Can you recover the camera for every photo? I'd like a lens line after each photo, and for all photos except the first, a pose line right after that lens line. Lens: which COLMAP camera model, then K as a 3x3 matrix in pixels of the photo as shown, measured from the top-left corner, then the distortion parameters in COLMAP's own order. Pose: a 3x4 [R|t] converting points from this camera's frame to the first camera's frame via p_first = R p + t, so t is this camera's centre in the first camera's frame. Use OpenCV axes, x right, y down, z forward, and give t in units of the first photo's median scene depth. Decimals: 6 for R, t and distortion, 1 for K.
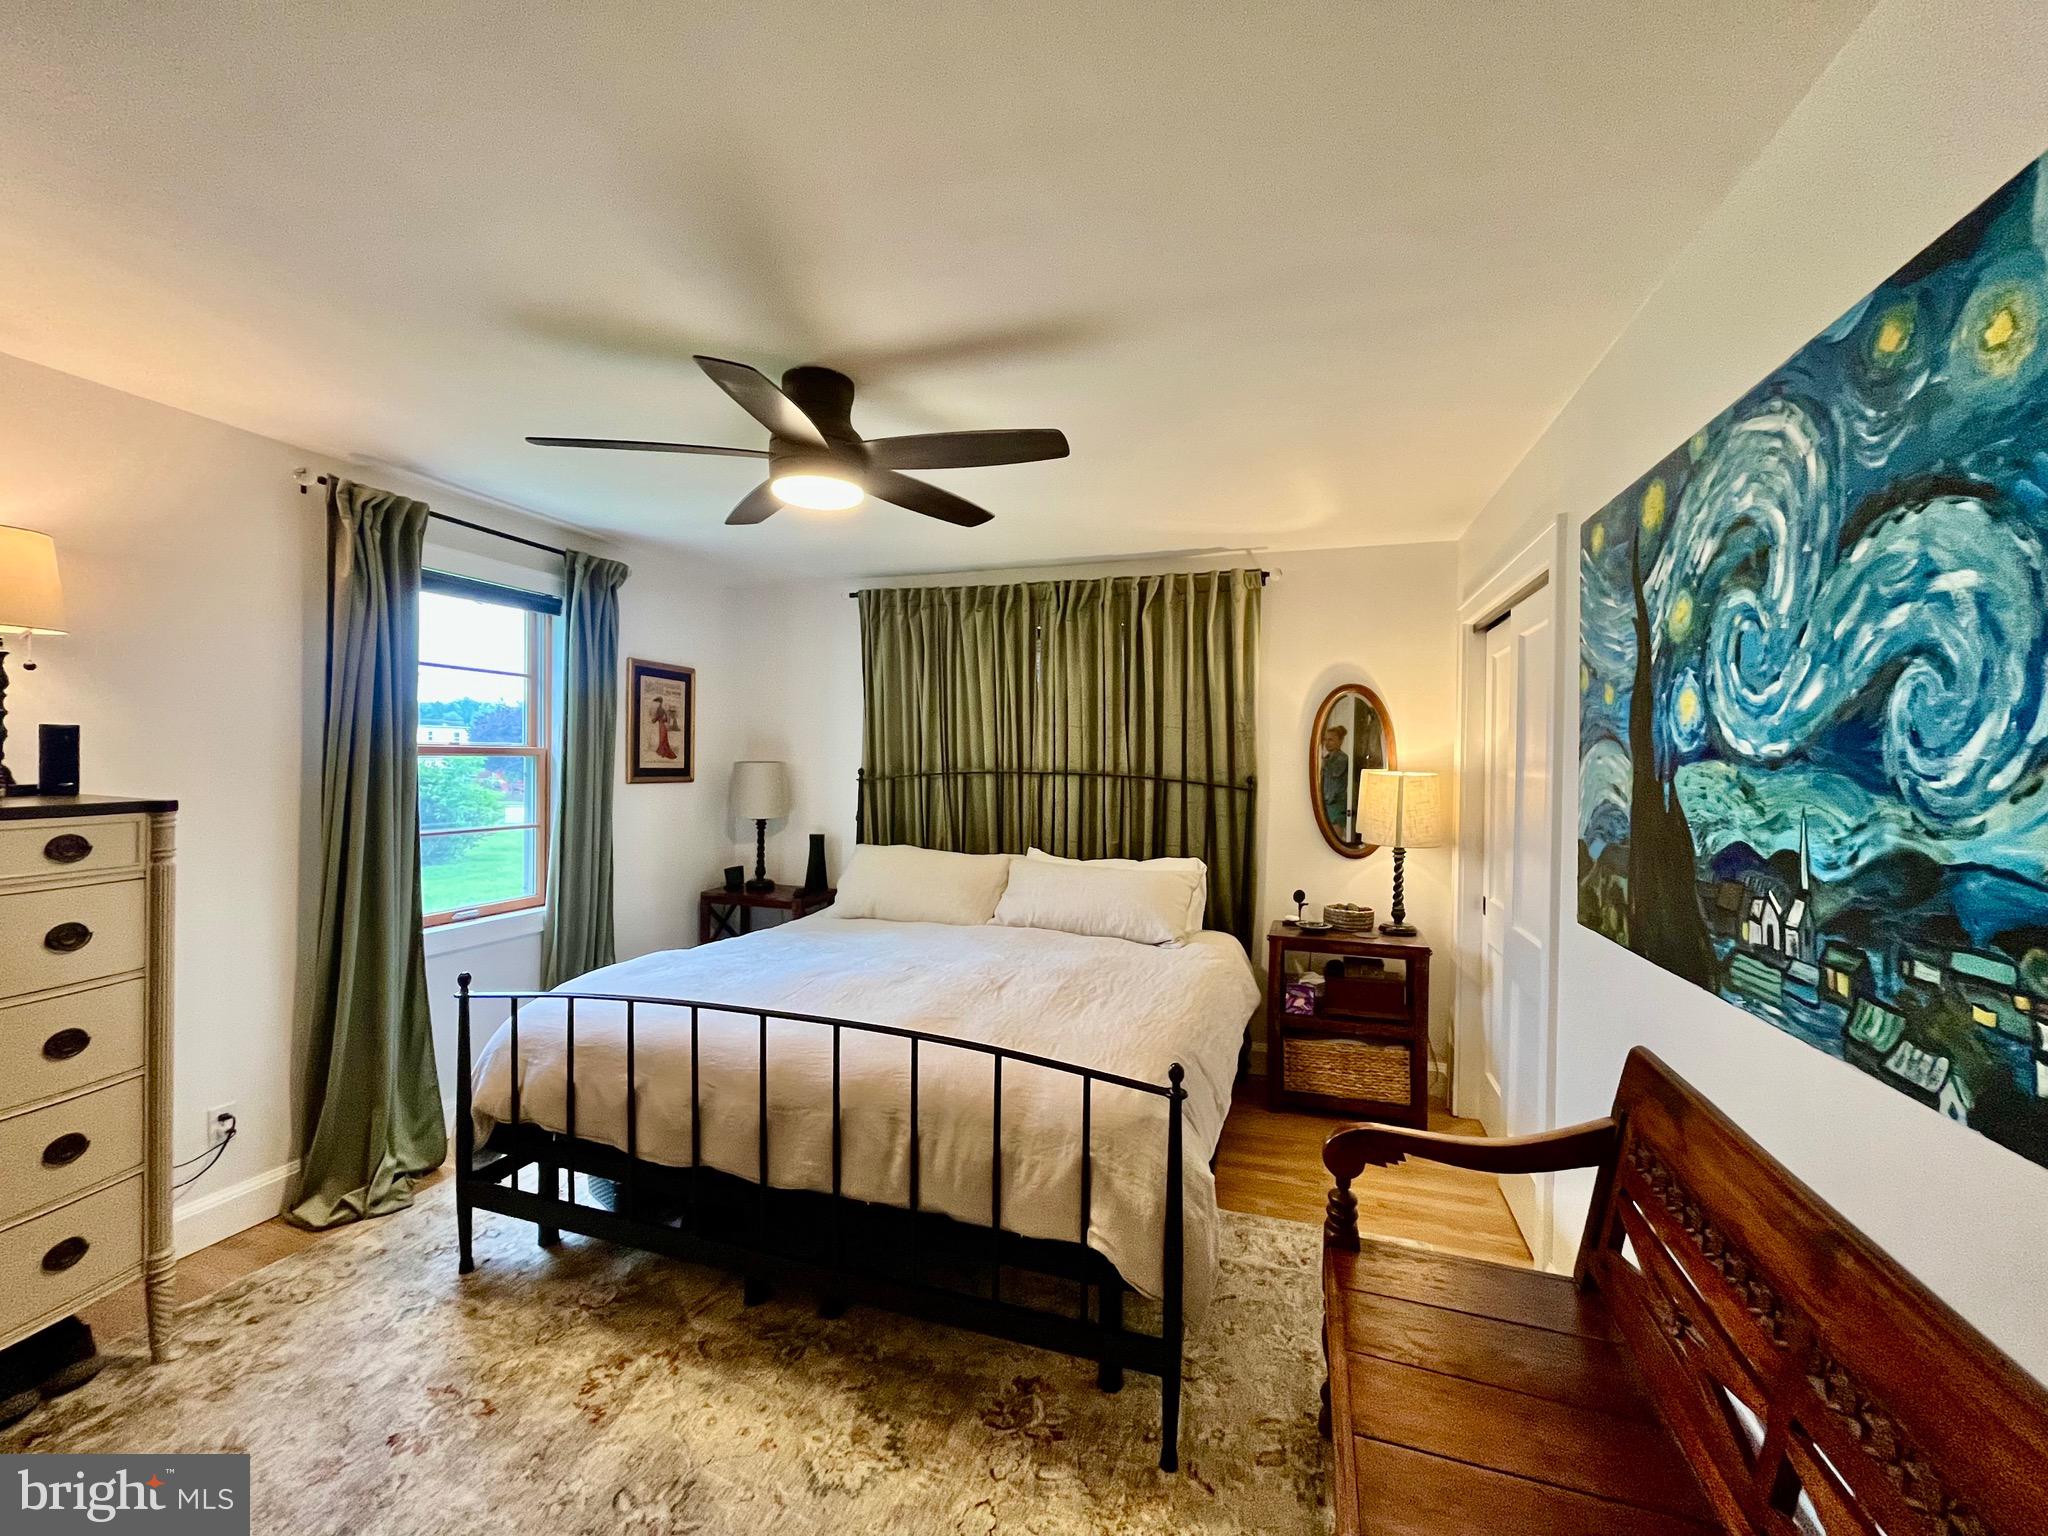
lens RADIAL K [[829.9, 0, 1024.0], [0, 829.9, 768.0], [0, 0, 1]] dist [-0.000760, -0.000301]
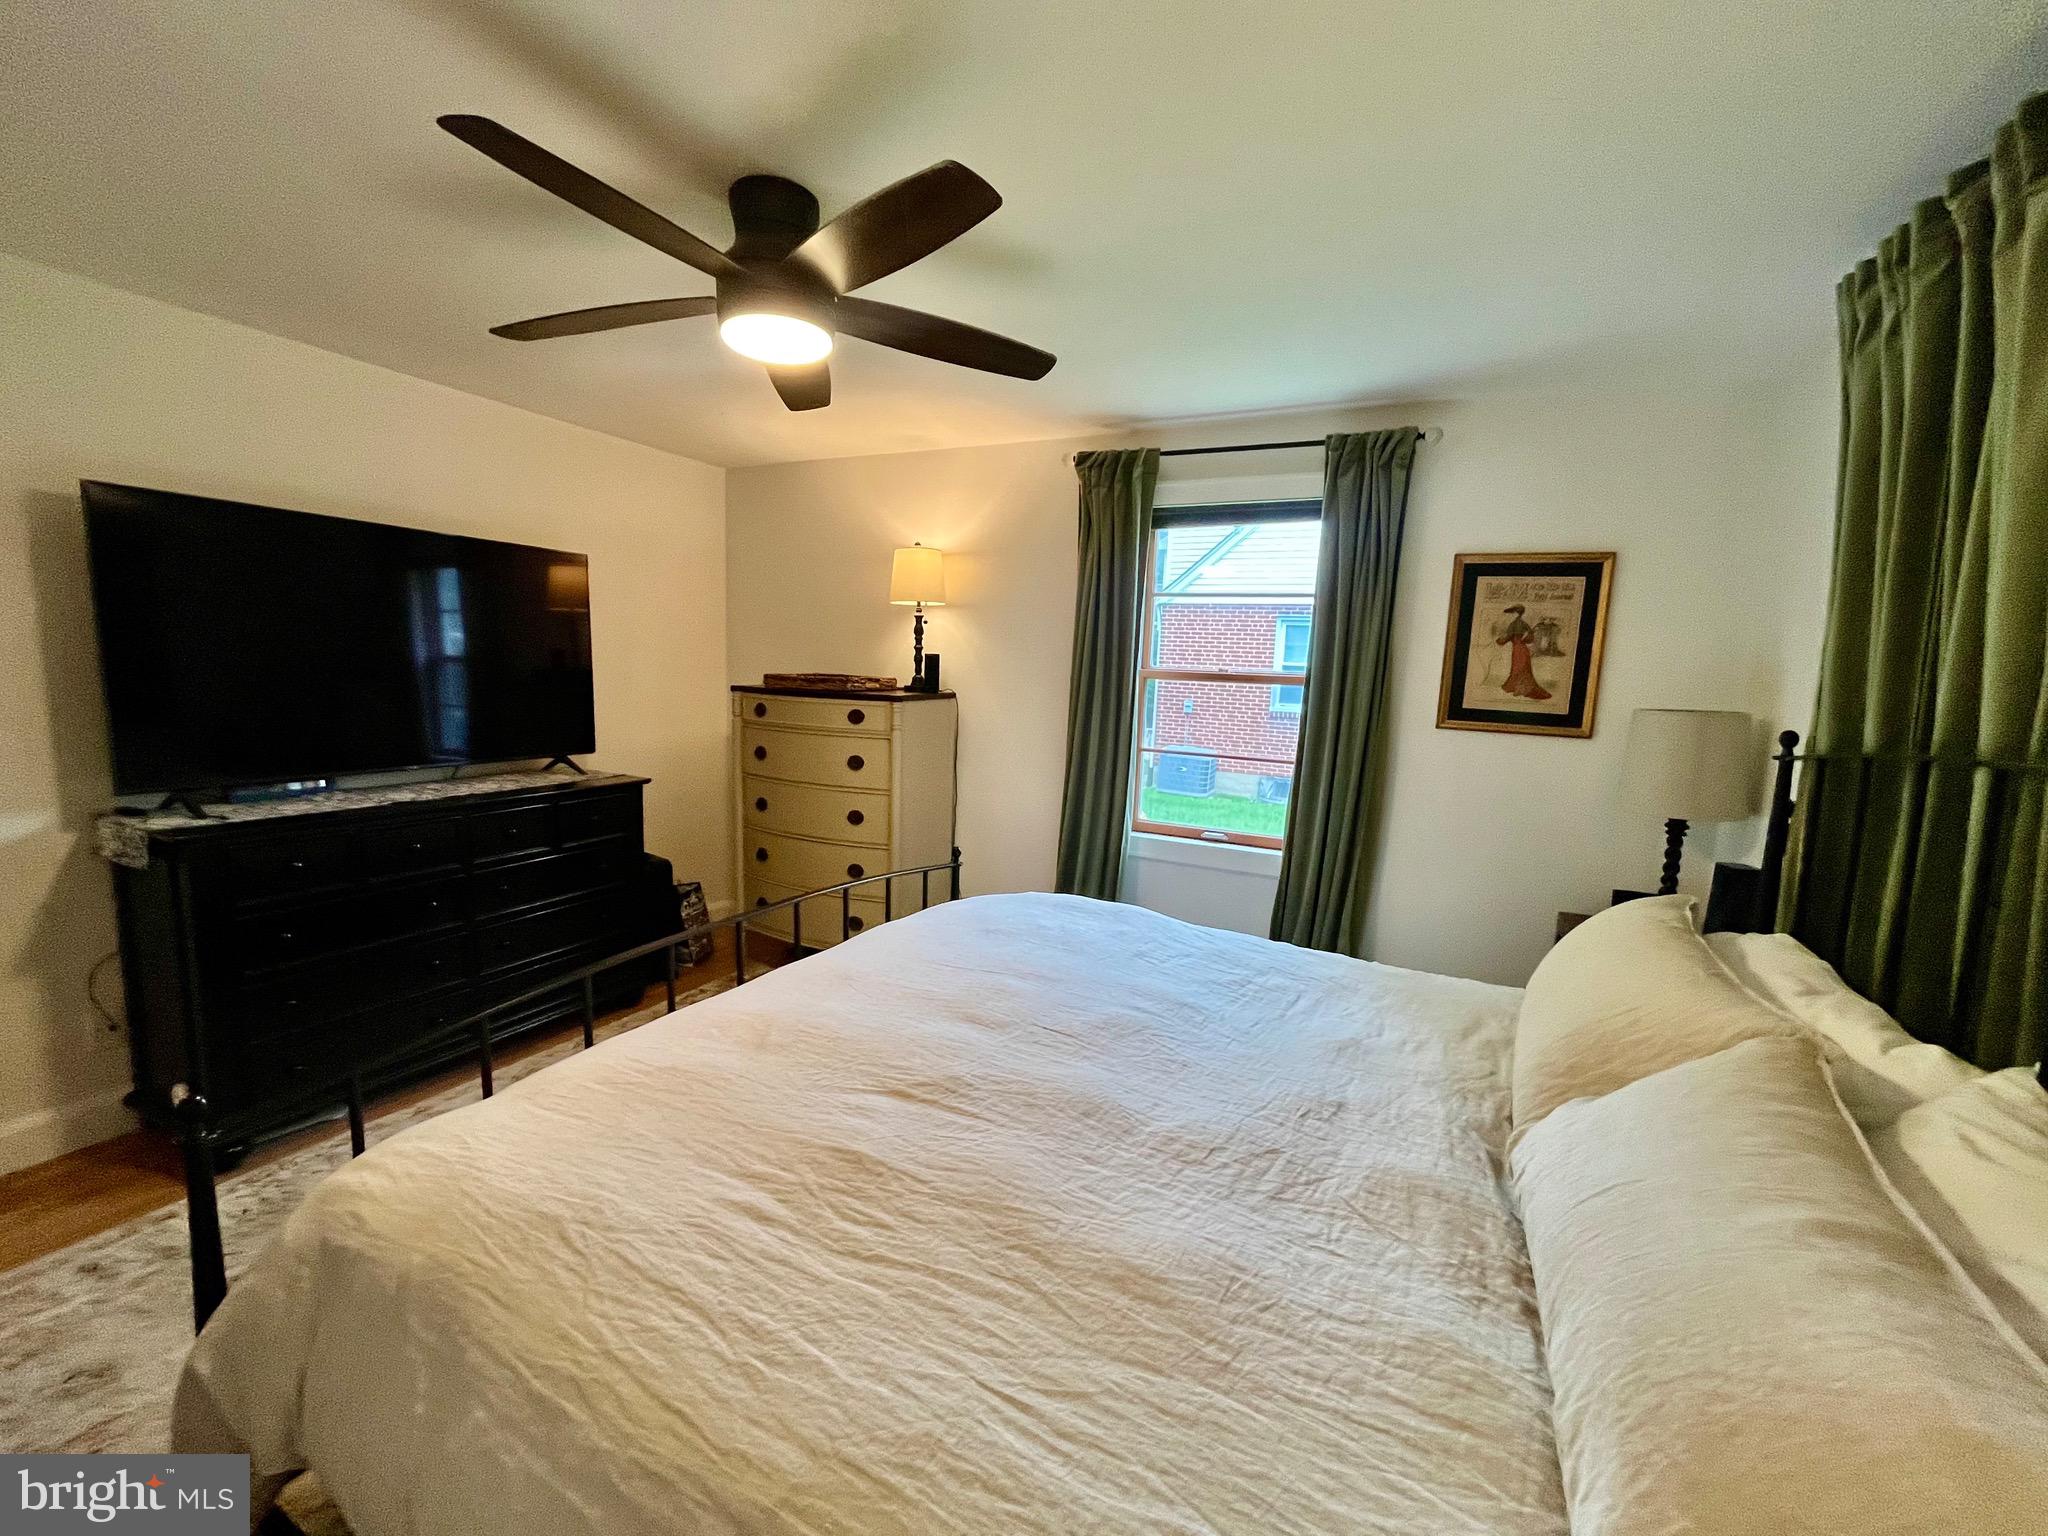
lens RADIAL K [[829.9, 0, 1024.0], [0, 829.9, 768.0], [0, 0, 1]] dist [-0.000760, -0.000301]
pose [[-0.147333, 0.099453, -0.984074, 0.302880], [-0.054643, 0.992594, 0.108495, -0.006187], [0.987576, 0.069758, -0.140808, 0.735018]]
